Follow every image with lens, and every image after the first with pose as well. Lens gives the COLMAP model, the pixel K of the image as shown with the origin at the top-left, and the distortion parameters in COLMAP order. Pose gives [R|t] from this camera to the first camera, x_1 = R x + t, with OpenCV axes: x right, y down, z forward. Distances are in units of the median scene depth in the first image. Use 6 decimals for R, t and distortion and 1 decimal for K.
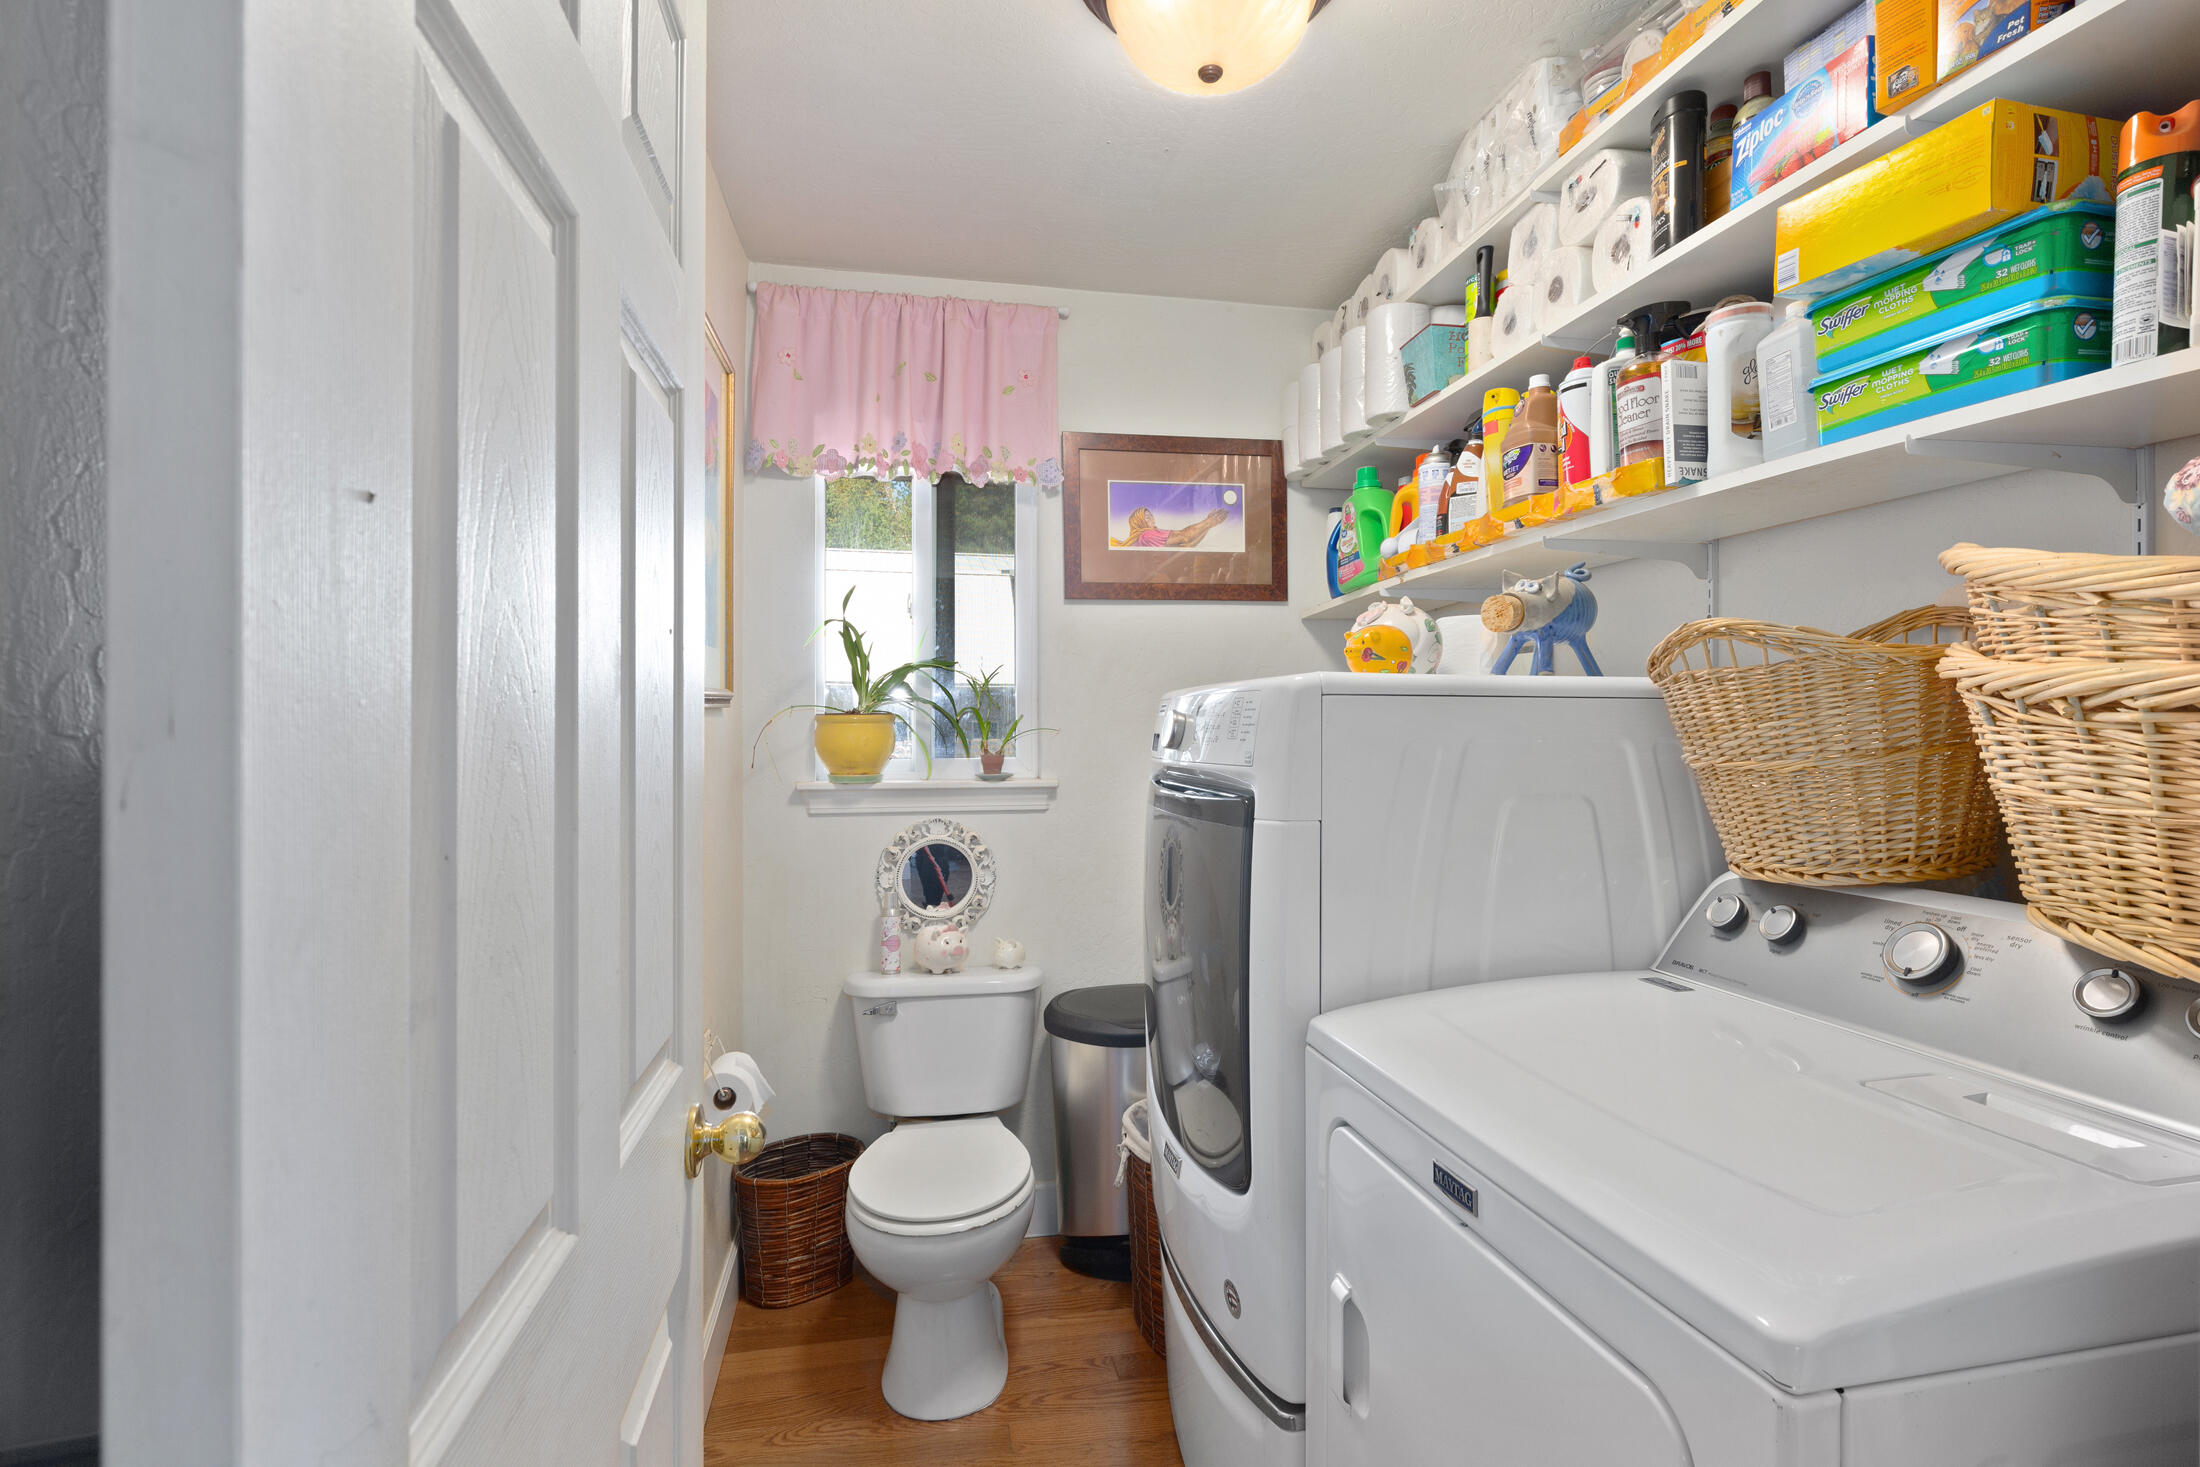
lens RADIAL K [[1071.3, 0, 1100.0], [0, 1071.3, 733.5], [0, 0, 1]] dist [0.000018, 0.000031]
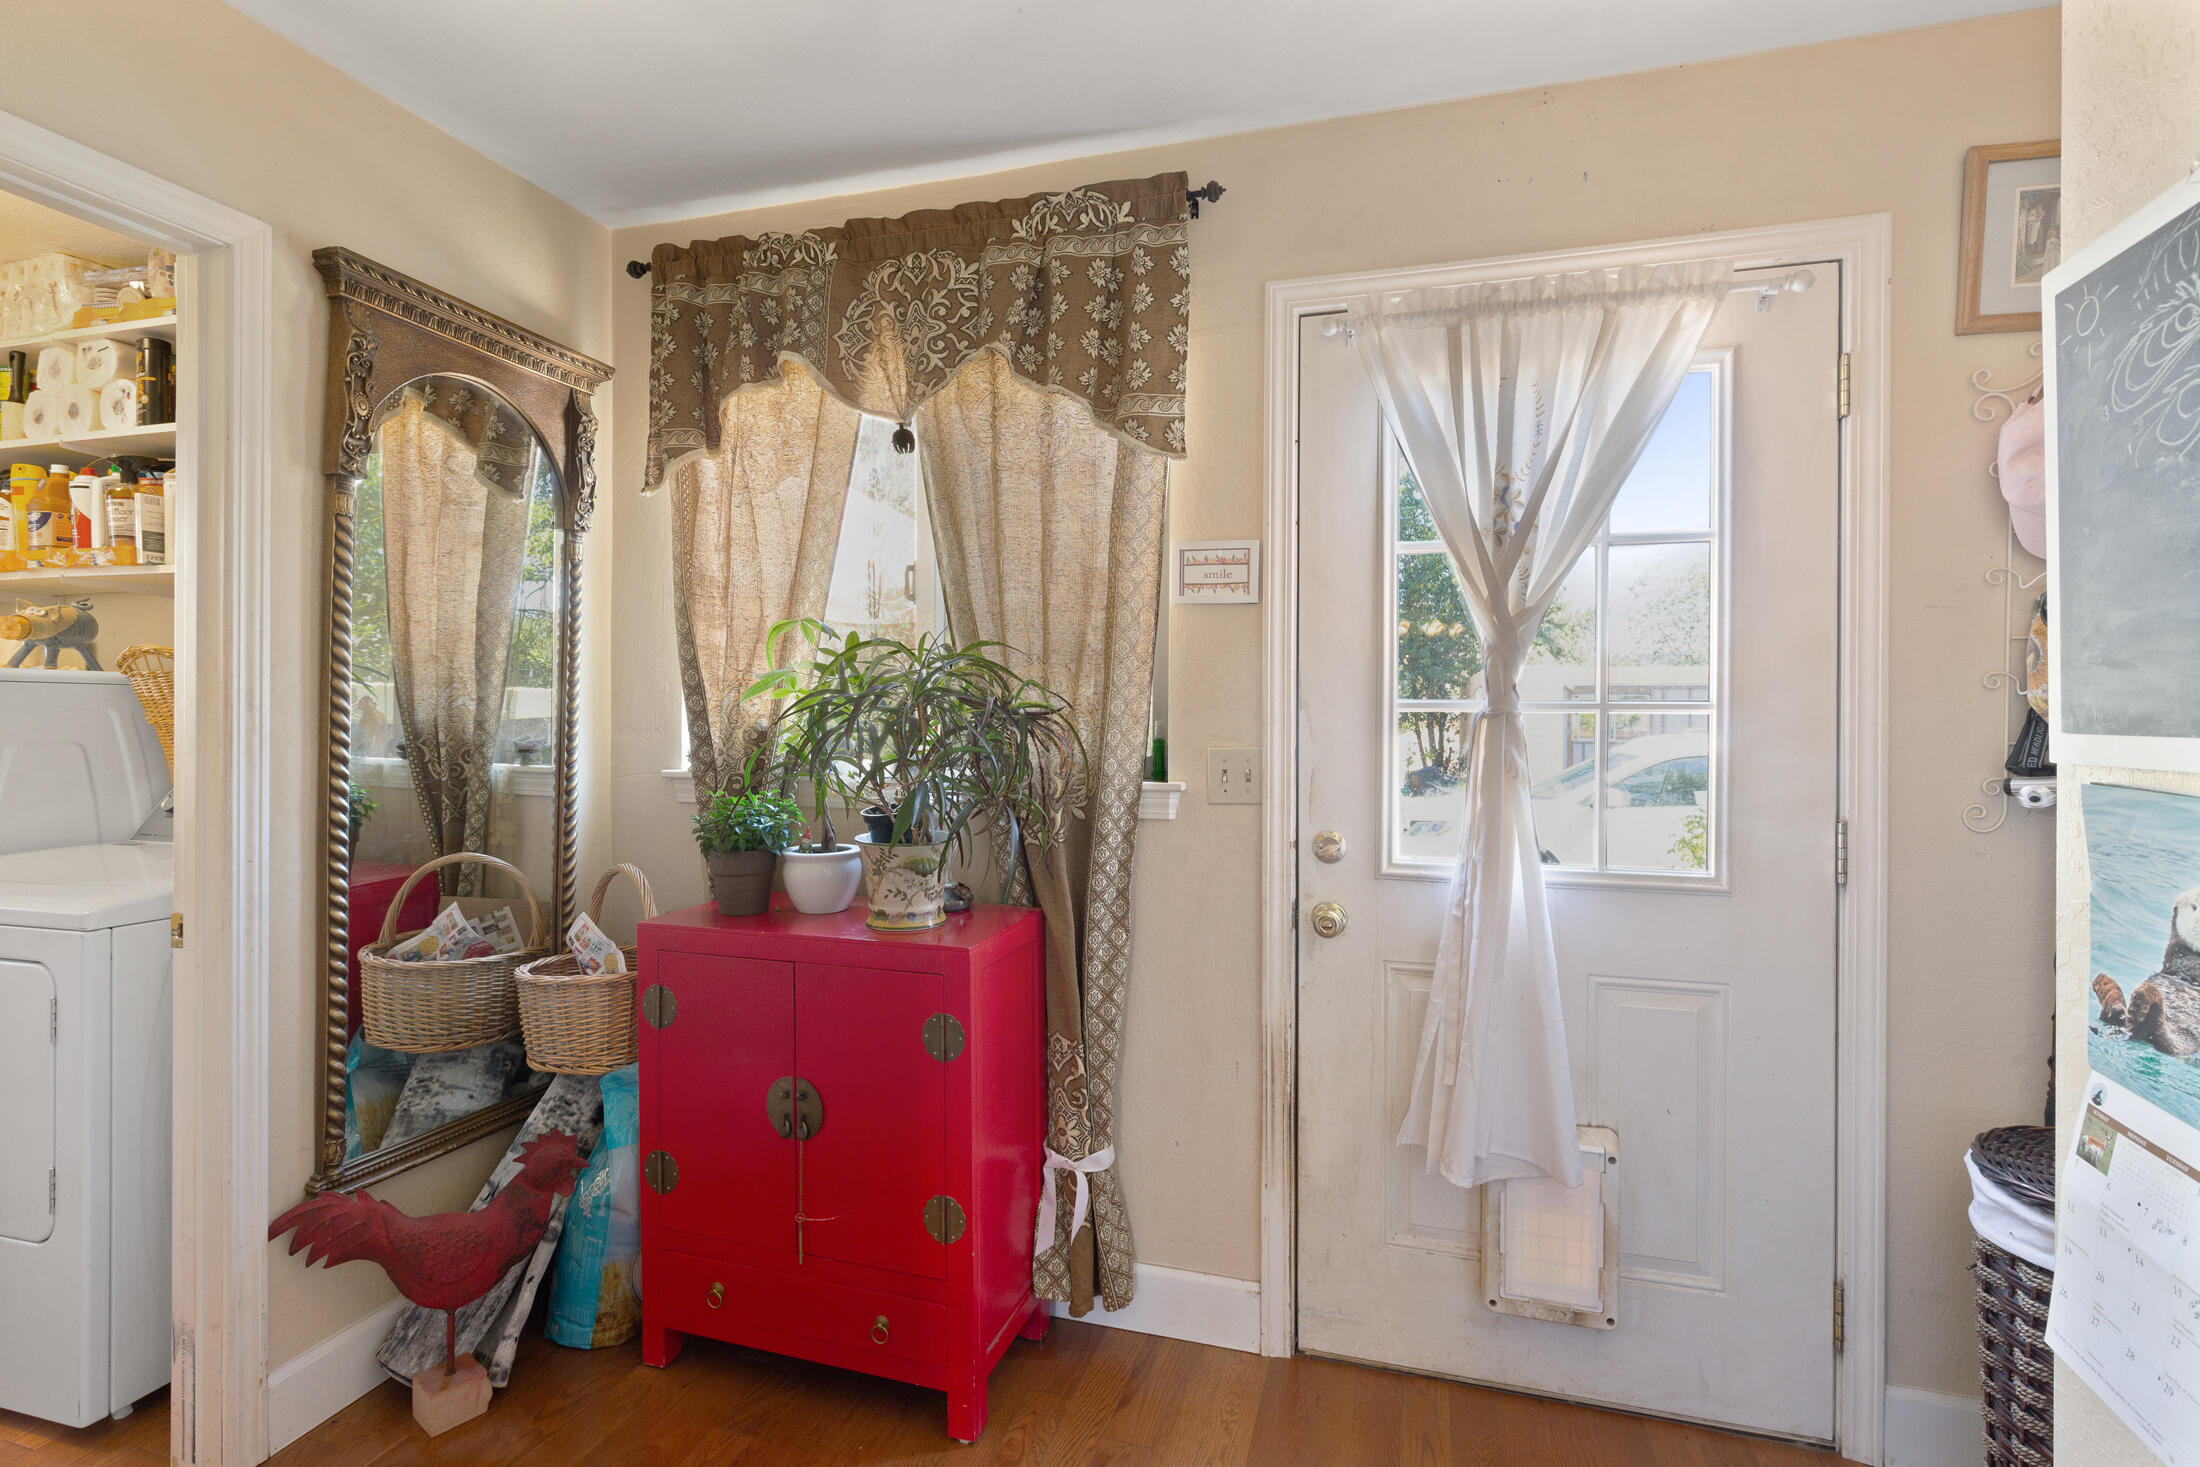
lens RADIAL K [[1071.3, 0, 1100.0], [0, 1071.3, 733.5], [0, 0, 1]] dist [0.000018, 0.000031]
pose [[0.473661, 0.002300, 0.880704, -0.233671], [-0.003849, 0.999992, -0.000542, 0.034915], [-0.880699, -0.003134, 0.473667, -1.069465]]
